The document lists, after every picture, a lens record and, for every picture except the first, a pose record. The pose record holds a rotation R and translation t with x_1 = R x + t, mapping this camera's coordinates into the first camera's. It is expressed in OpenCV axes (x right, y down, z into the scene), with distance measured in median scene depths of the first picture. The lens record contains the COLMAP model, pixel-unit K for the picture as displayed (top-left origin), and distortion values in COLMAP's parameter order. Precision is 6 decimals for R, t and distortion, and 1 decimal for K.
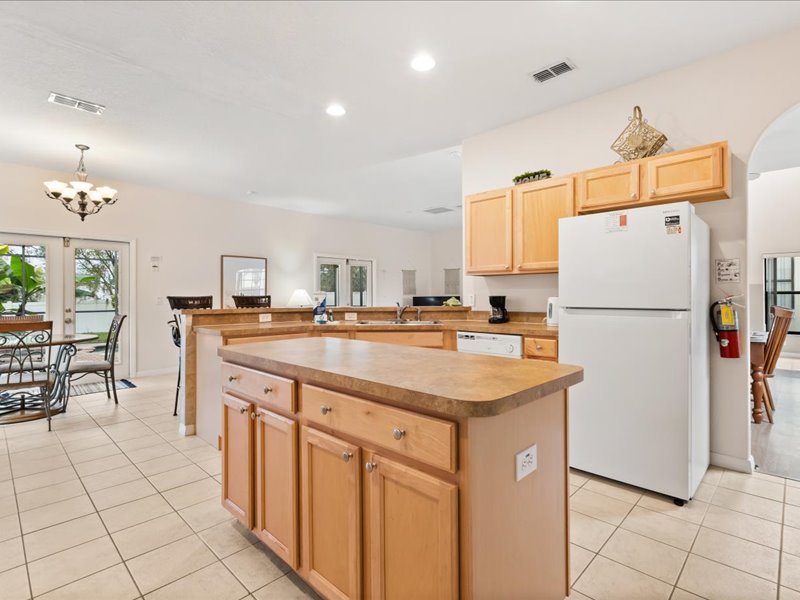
lens RADIAL K [[406.0, 0, 400.8], [0, 406.0, 294.4], [0, 0, 1]] dist [-0.001249, -0.000052]
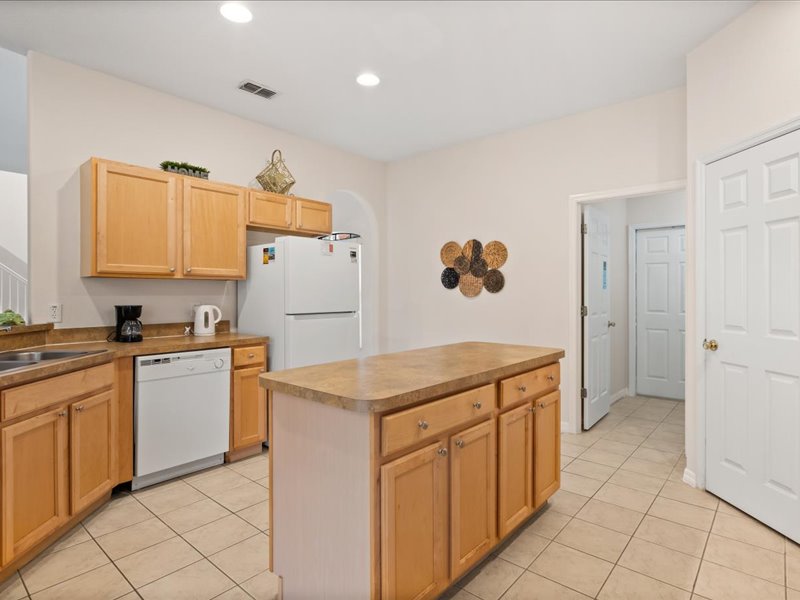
lens RADIAL K [[438.7, 0, 399.2], [0, 438.7, 291.4], [0, 0, 1]] dist [-0.000005, 0.000315]
pose [[-0.058410, 0.006230, 0.998273, -0.683232], [-0.001916, 0.999978, -0.006353, -0.019917], [-0.998291, -0.002284, -0.058397, 0.619549]]
